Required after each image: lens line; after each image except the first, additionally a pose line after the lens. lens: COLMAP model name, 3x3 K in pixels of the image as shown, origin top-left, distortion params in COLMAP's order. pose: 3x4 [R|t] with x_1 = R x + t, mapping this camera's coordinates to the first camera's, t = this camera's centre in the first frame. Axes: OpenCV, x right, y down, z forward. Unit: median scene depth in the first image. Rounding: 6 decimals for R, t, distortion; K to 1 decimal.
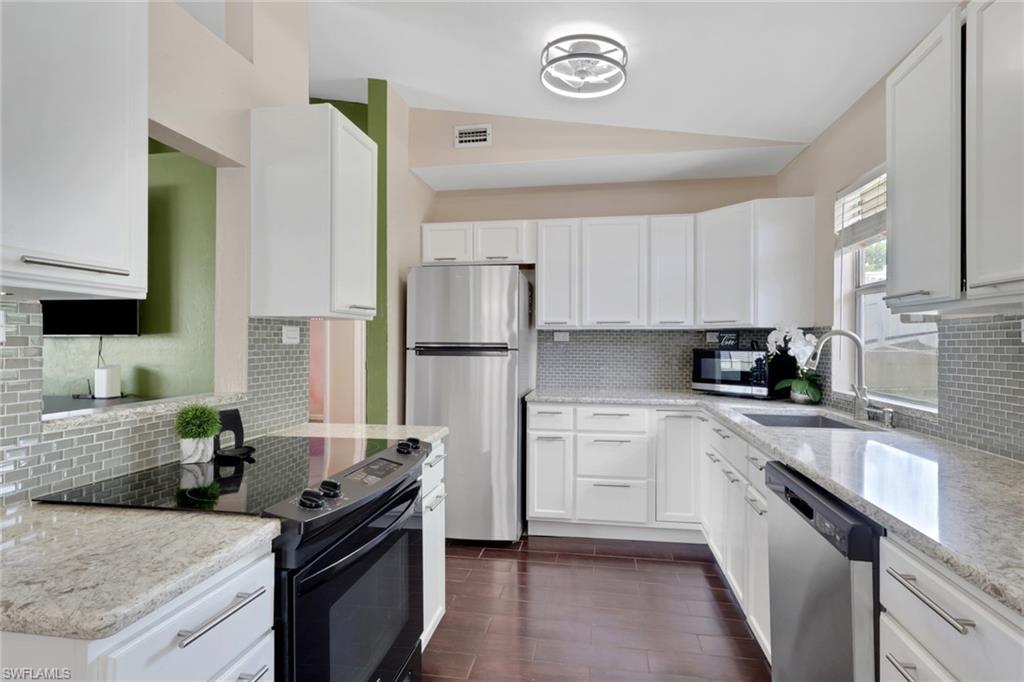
lens RADIAL K [[519.1, 0, 506.5], [0, 519.1, 342.3], [0, 0, 1]] dist [-0.001070, 0.000970]
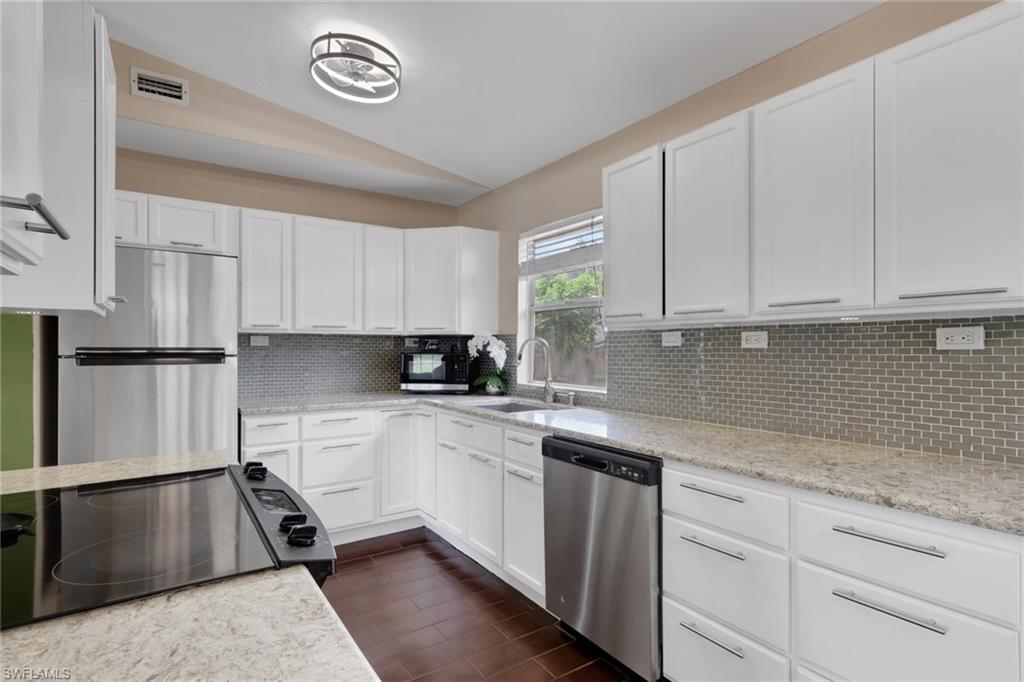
lens RADIAL K [[519.1, 0, 511.3], [0, 519.1, 348.9], [0, 0, 1]] dist [-0.001070, 0.000970]
pose [[0.716094, -0.005536, 0.697982, -0.260798], [0.002471, 0.999982, 0.005396, -0.000734], [-0.697999, -0.002139, 0.716095, 0.063648]]
